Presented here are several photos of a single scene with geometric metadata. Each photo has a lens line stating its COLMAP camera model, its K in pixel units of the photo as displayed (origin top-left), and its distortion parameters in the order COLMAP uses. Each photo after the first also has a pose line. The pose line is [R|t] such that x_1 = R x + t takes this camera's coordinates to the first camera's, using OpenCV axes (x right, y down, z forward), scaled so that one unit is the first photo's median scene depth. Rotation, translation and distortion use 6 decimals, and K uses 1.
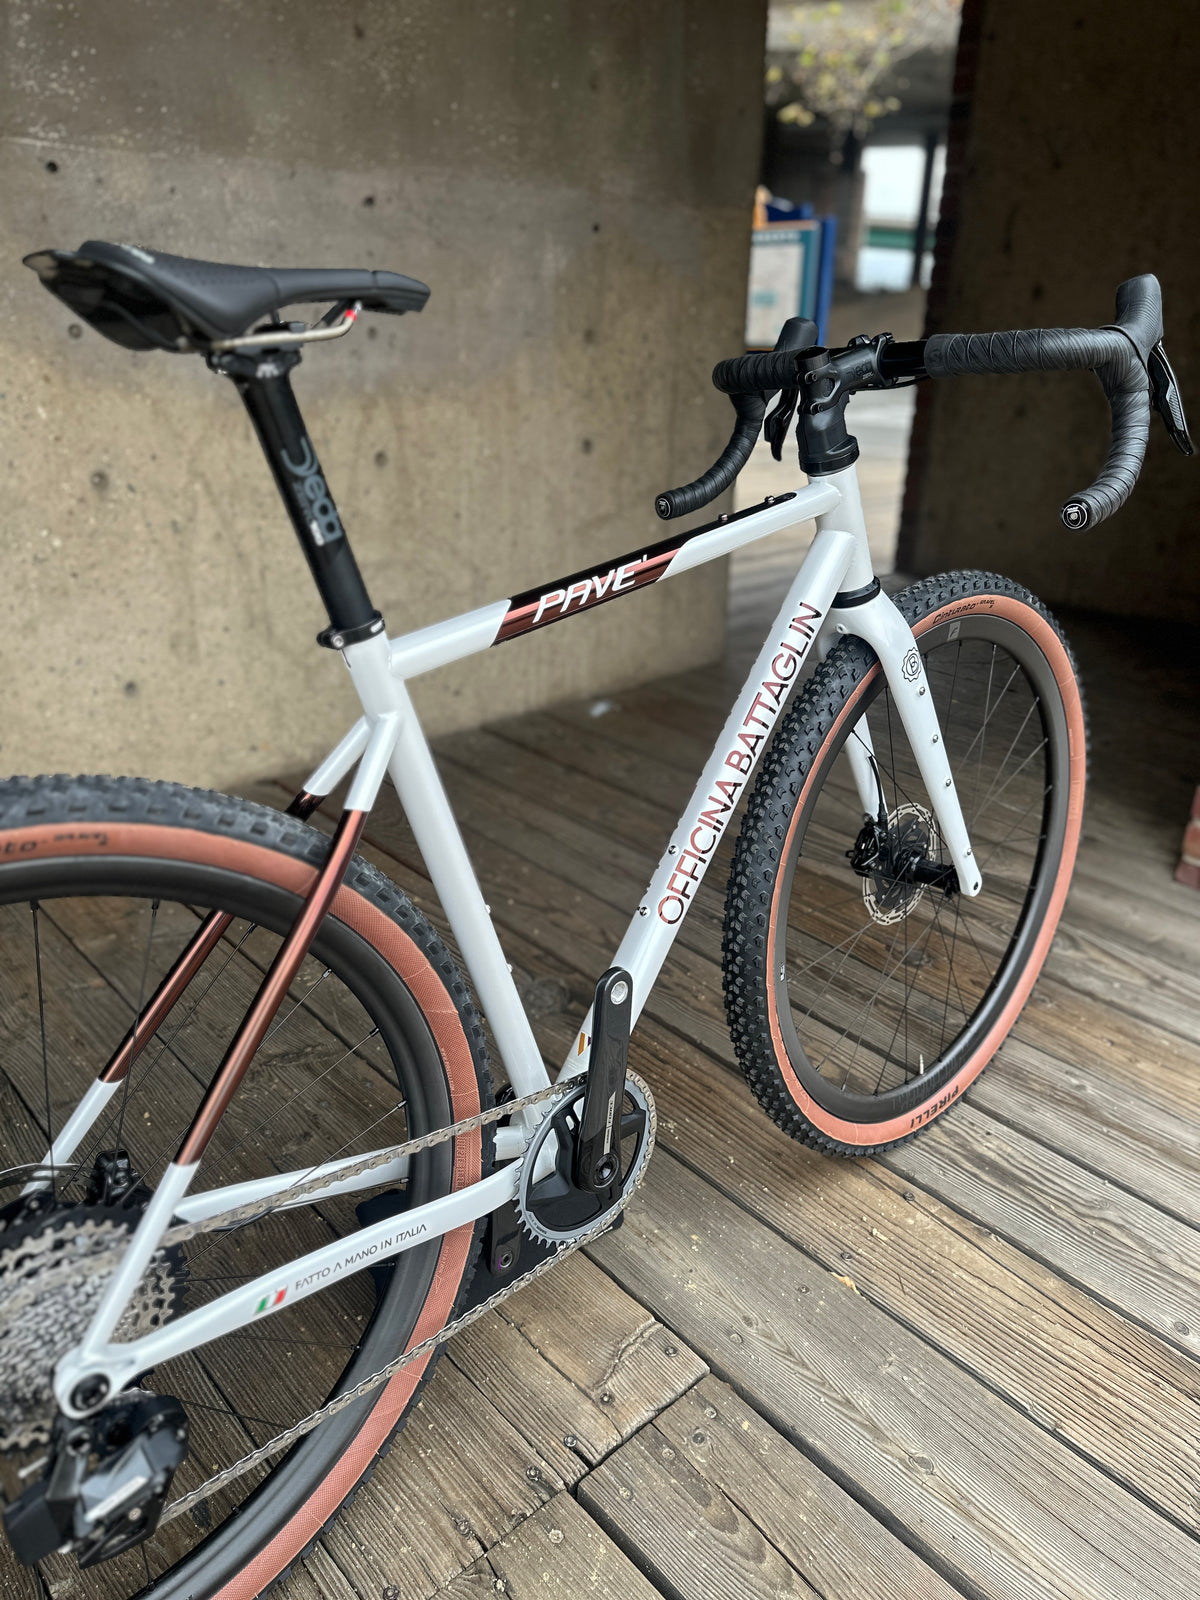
lens RADIAL K [[1136.3, 0, 607.4], [0, 1136.3, 816.6], [0, 0, 1]] dist [0.008188, -0.019083]
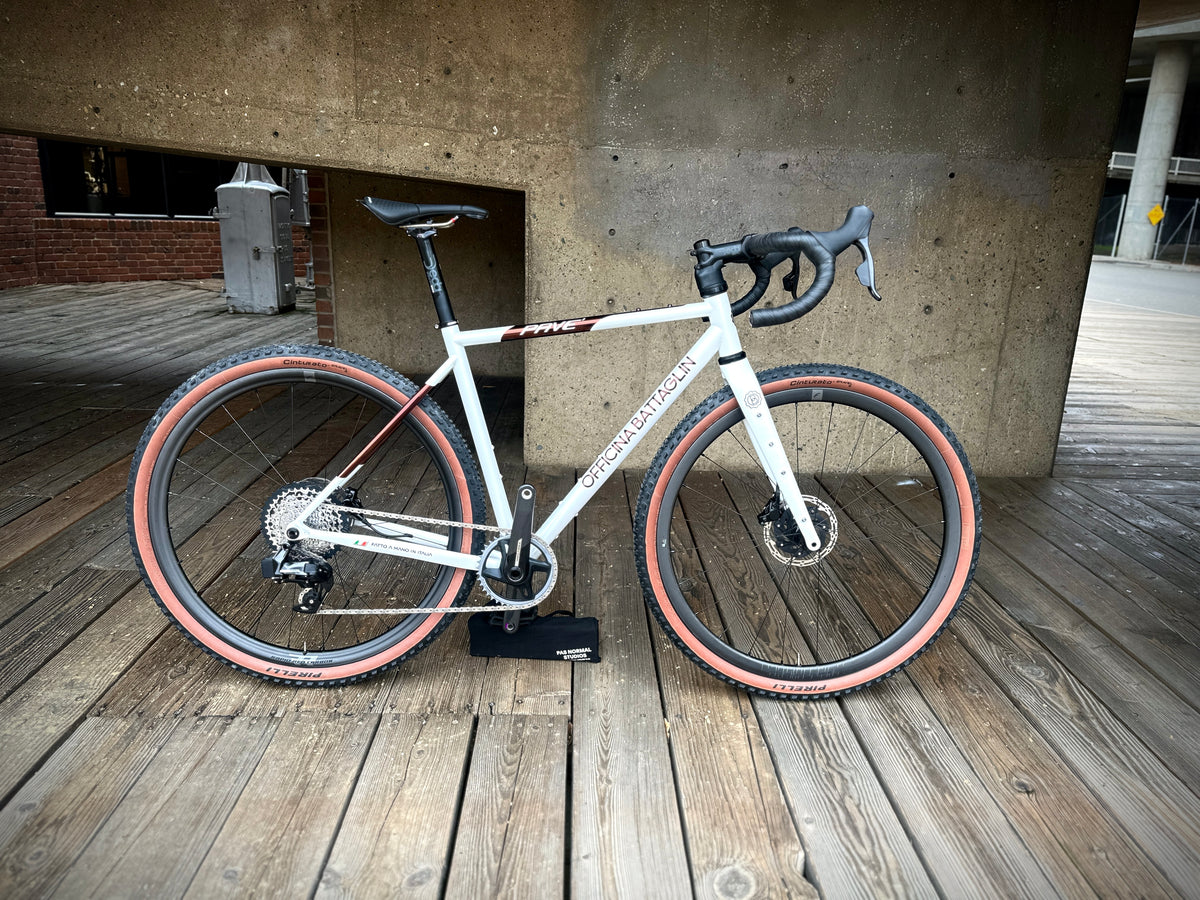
lens RADIAL K [[833.2, 0, 600.1], [0, 833.2, 465.1], [0, 0, 1]] dist [0.146871, -0.319256]
pose [[0.750592, 0.190536, -0.632699, 0.634442], [-0.280338, 0.958901, -0.043803, 0.068262], [0.598349, 0.210248, 0.773158, -0.142079]]
